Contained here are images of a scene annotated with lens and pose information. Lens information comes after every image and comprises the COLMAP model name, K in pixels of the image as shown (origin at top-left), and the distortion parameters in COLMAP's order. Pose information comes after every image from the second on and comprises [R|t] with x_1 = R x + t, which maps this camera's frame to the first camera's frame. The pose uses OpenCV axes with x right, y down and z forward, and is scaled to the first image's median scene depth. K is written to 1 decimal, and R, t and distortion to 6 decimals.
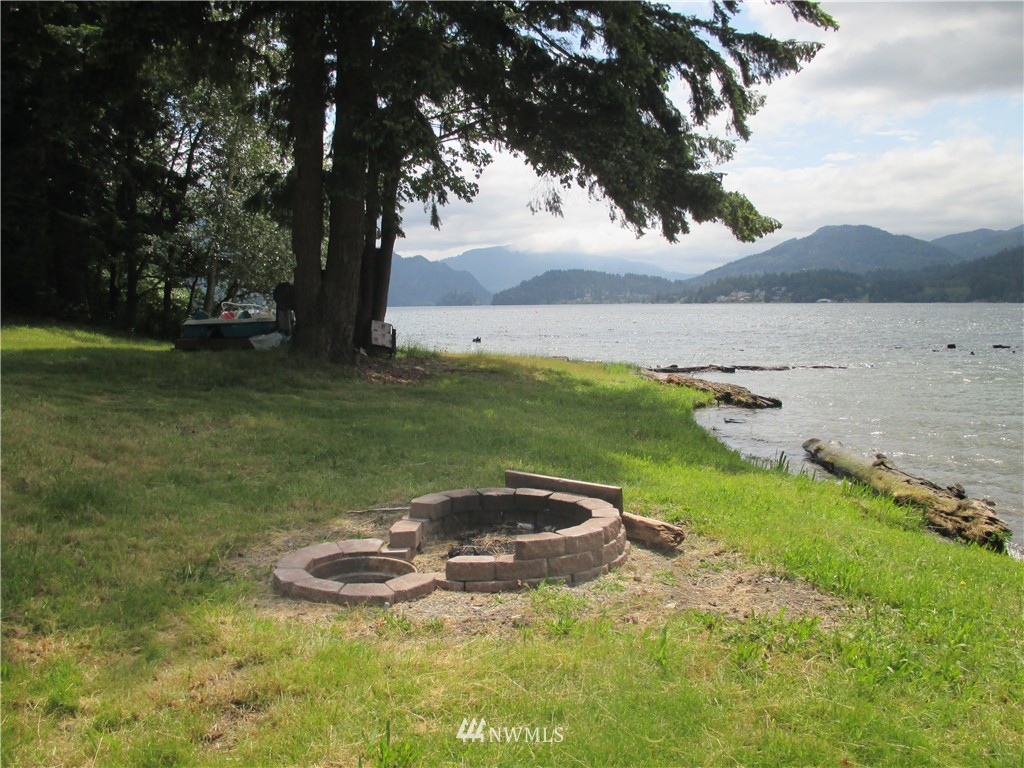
lens RADIAL K [[931.8, 0, 523.0], [0, 931.8, 392.8], [0, 0, 1]] dist [-0.015034, 0.026803]
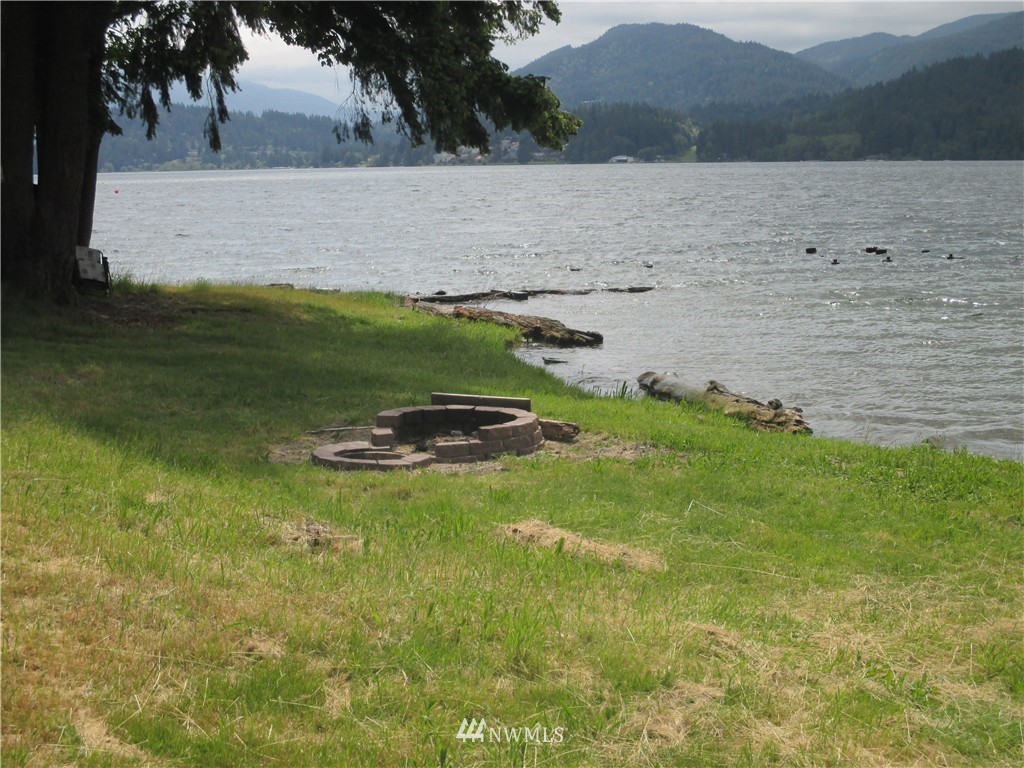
lens RADIAL K [[1739.7, 0, 510.8], [0, 1739.7, 379.7], [0, 0, 1]] dist [-0.057405, 0.000000]
pose [[0.969248, -0.039056, 0.242965, -0.220095], [0.032747, 0.999015, 0.029951, -0.000724], [-0.243896, -0.021074, 0.969572, -0.593065]]
